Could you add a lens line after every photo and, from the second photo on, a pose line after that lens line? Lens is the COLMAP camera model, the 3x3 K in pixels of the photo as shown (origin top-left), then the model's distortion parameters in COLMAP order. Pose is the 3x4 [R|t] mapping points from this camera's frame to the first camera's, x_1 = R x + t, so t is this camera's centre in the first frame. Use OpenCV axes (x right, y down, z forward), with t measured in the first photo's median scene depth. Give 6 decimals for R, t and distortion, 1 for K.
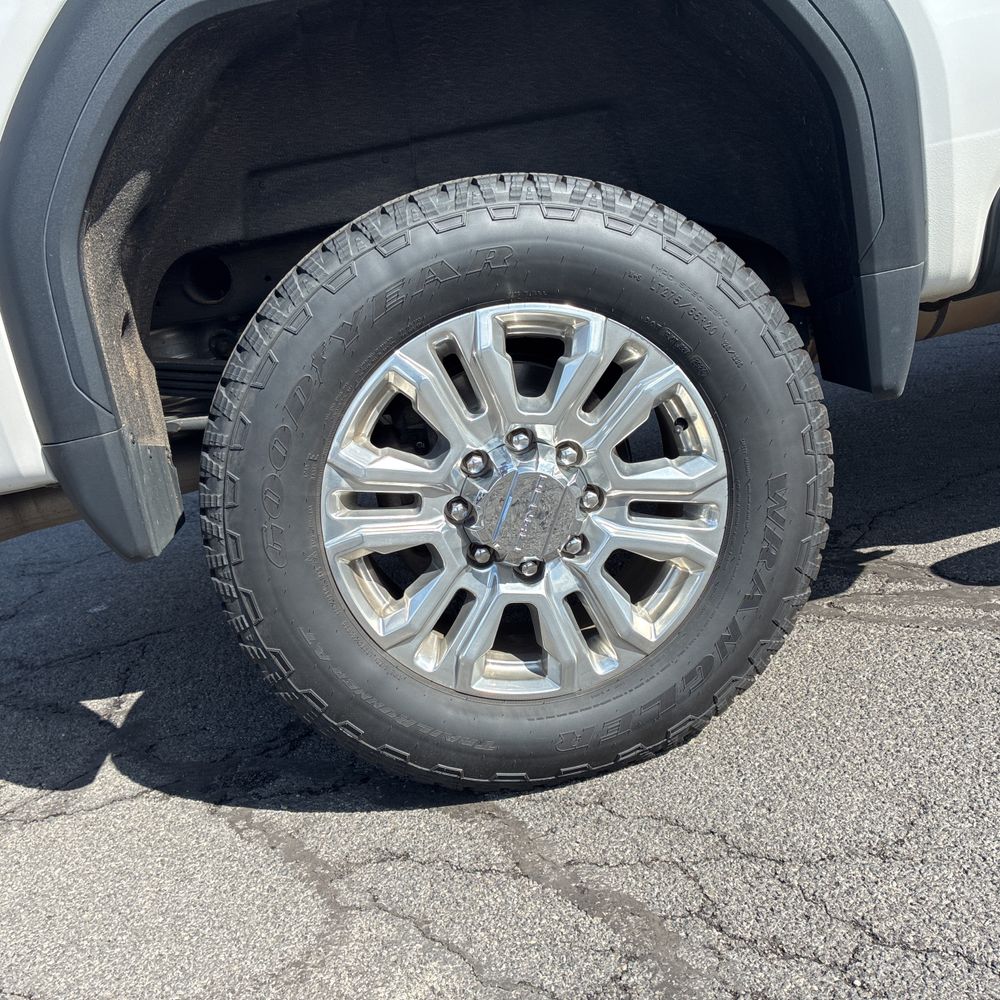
lens RADIAL K [[1028.1, 0, 514.7], [0, 1028.1, 497.8], [0, 0, 1]] dist [0.026935, -0.013580]
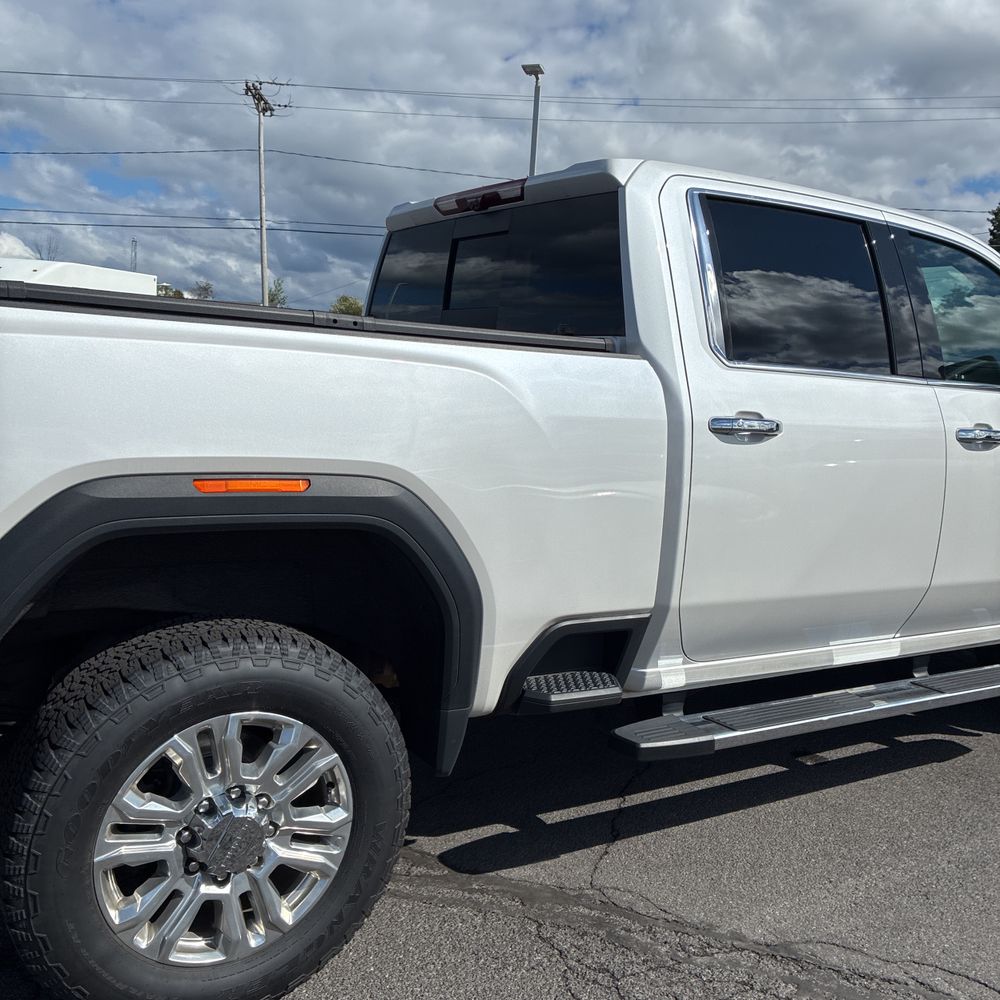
lens RADIAL K [[996.6, 0, 503.3], [0, 996.6, 459.5], [0, 0, 1]] dist [0.015203, -0.010272]
pose [[0.867569, 0.207552, 0.451936, -0.438021], [-0.114745, 0.967770, -0.224177, -0.253706], [-0.483899, 0.142632, 0.863422, -0.609267]]
